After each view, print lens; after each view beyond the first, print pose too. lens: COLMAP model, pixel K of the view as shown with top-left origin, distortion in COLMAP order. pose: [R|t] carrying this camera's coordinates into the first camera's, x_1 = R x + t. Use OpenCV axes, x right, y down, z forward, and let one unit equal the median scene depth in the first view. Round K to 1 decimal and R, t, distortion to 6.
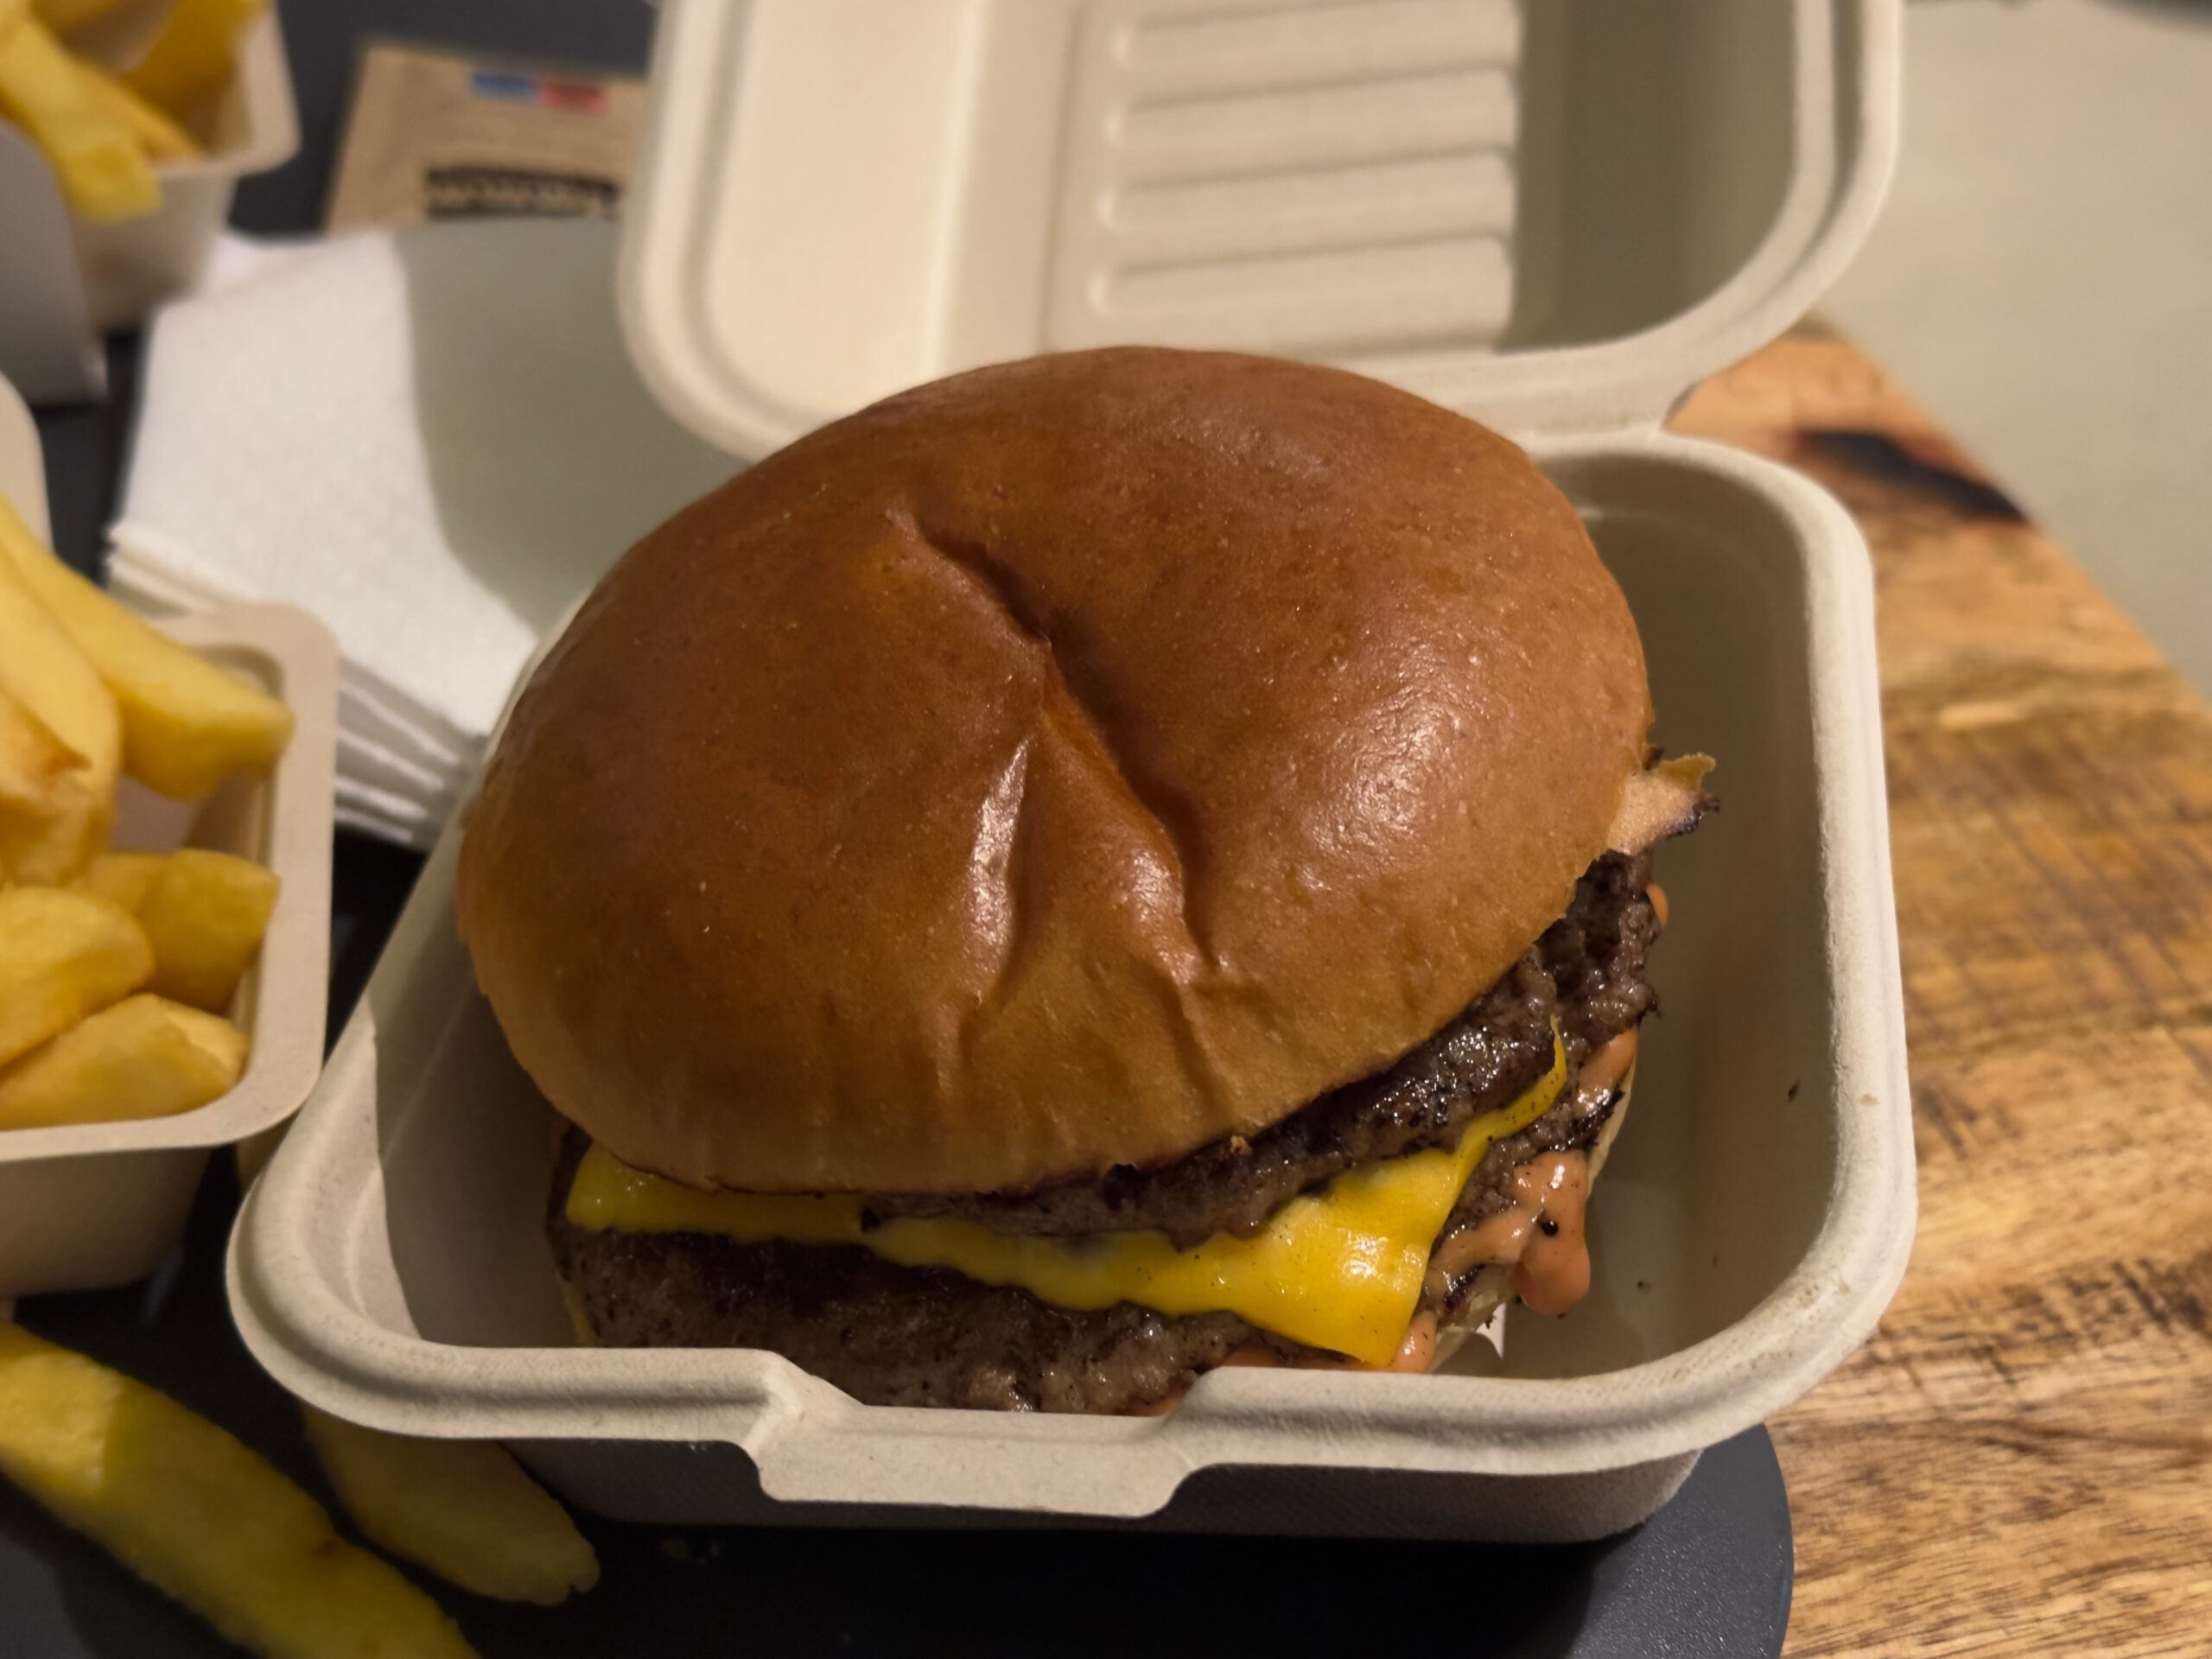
lens RADIAL K [[3094.3, 0, 1106.0], [0, 3094.3, 829.5], [0, 0, 1]] dist [0.117255, -0.046207]
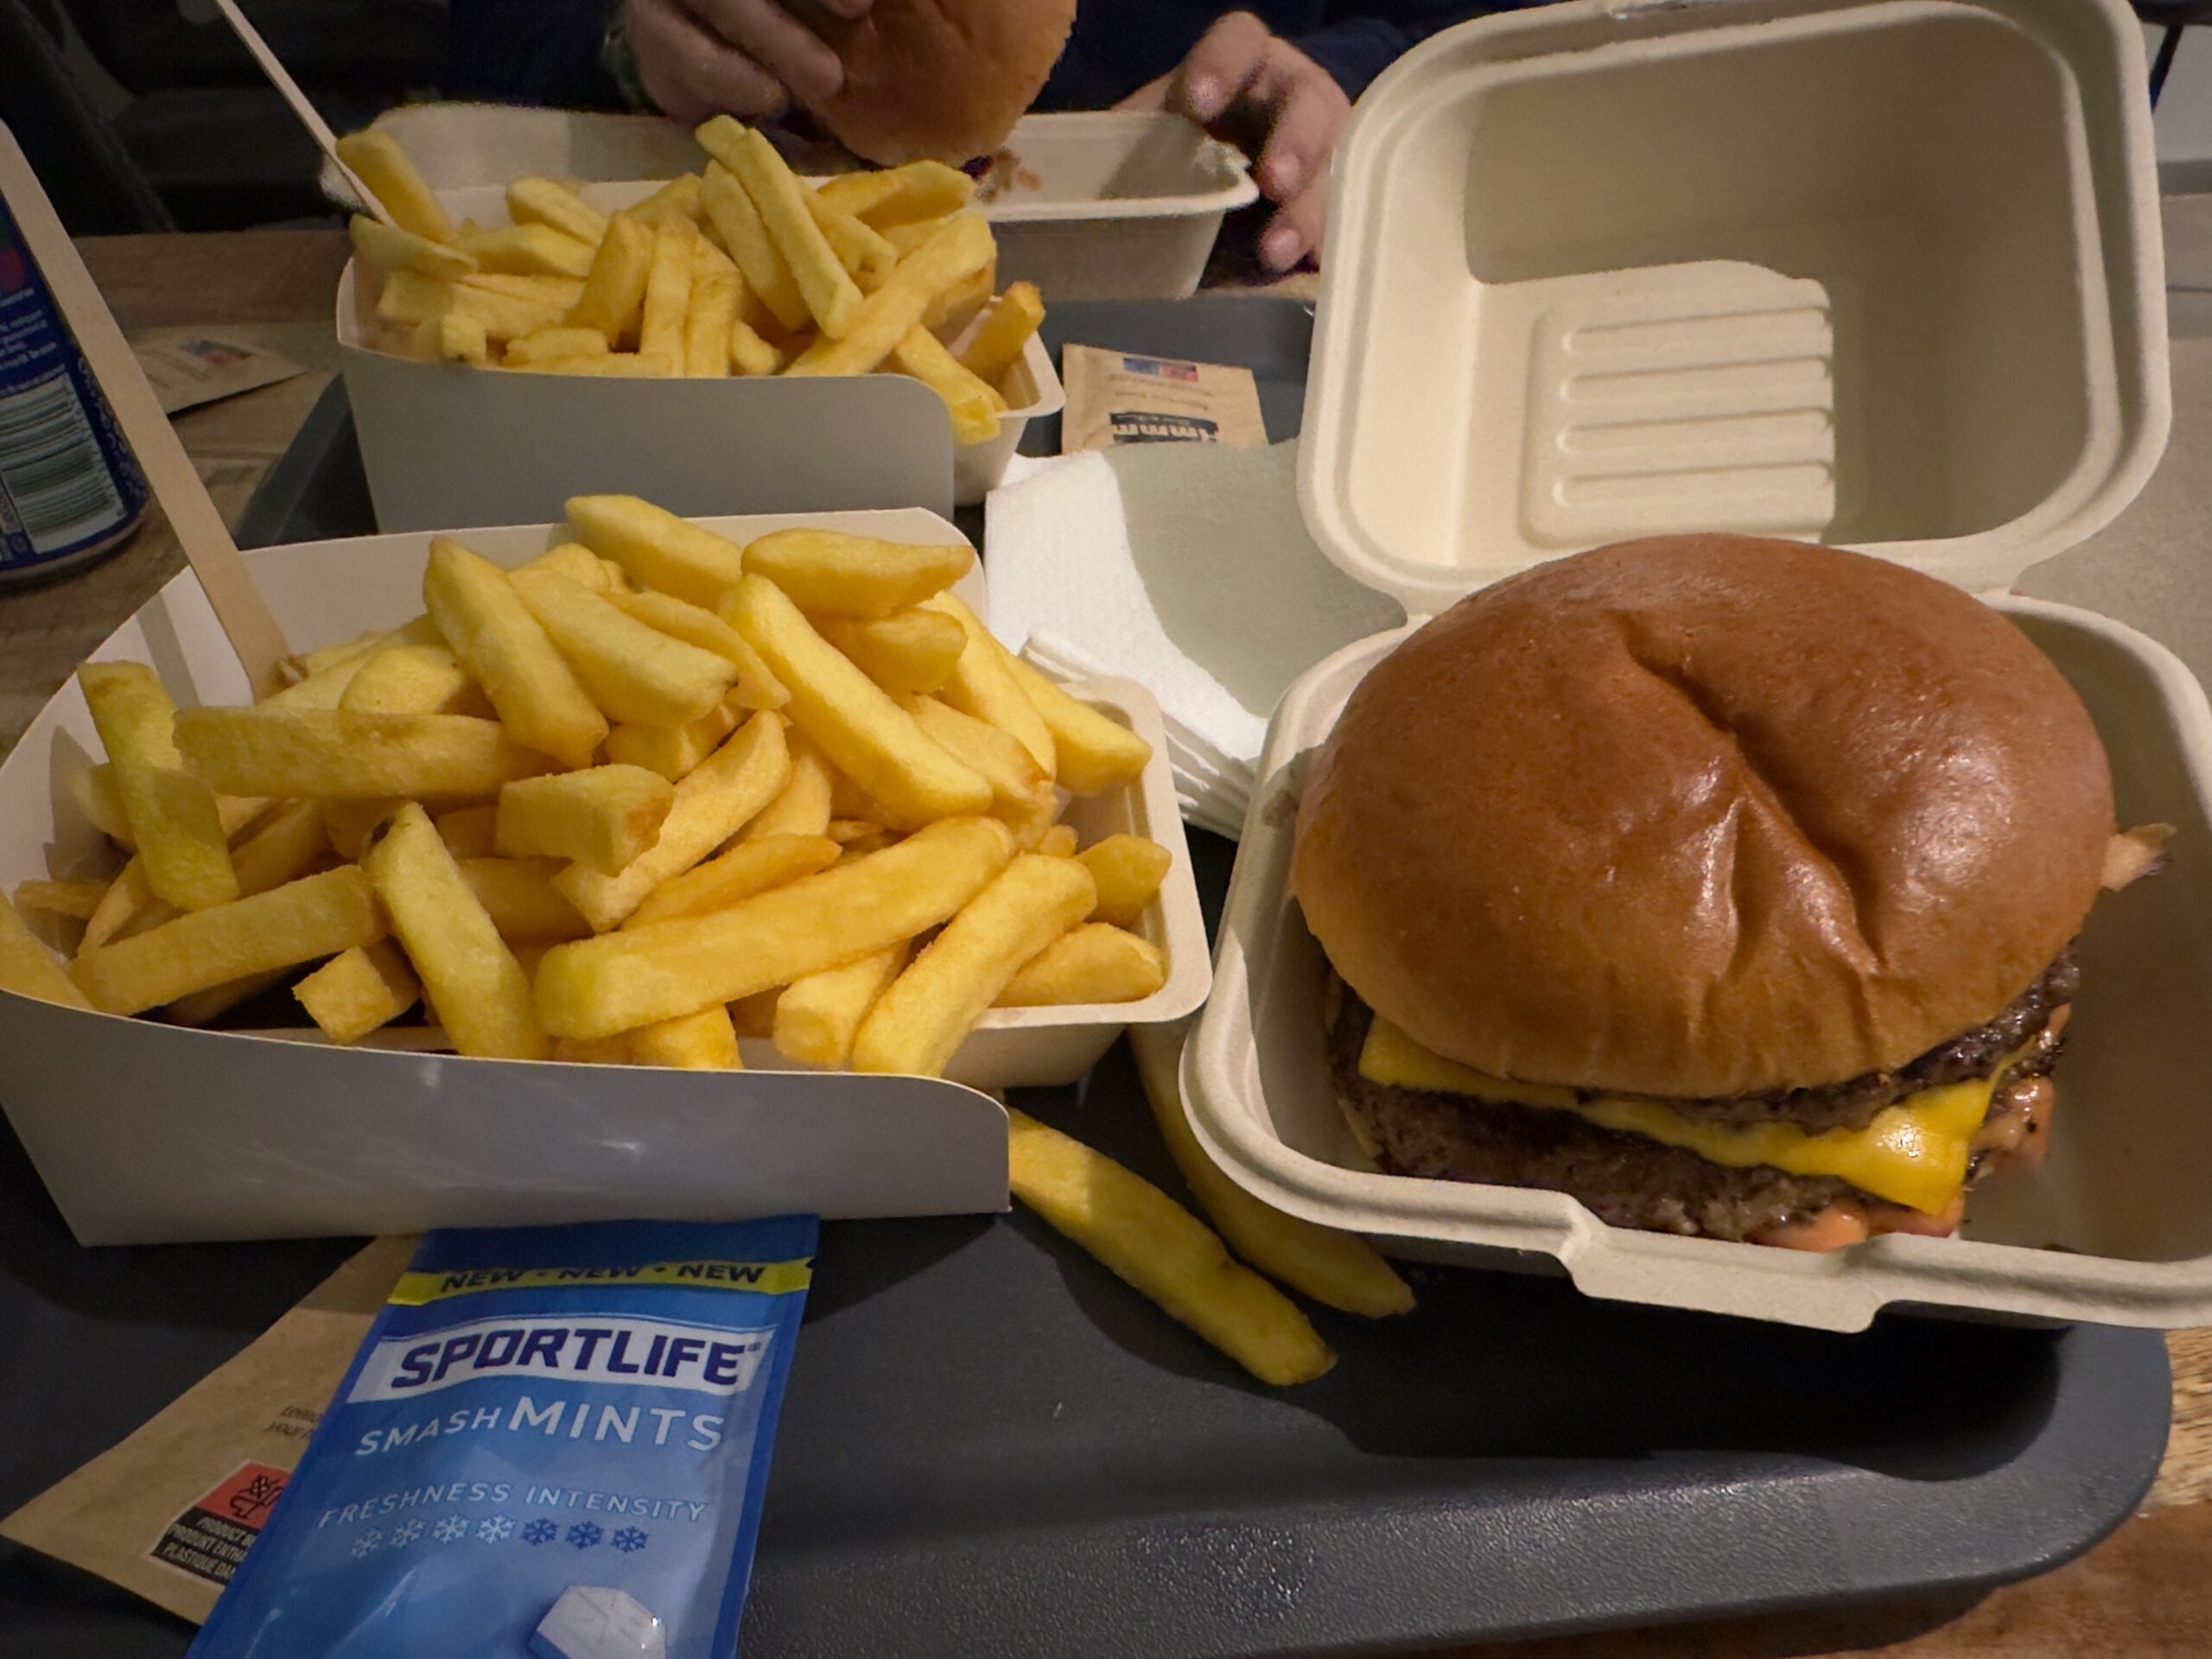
lens RADIAL K [[1546.3, 0, 1105.8], [0, 1546.3, 948.3], [0, 0, 1]] dist [-0.004530, -0.003938]
pose [[0.994053, 0.048677, -0.097414, -0.247074], [-0.036605, 0.991845, 0.122076, -0.037741], [0.102562, -0.117785, 0.987729, 0.205290]]
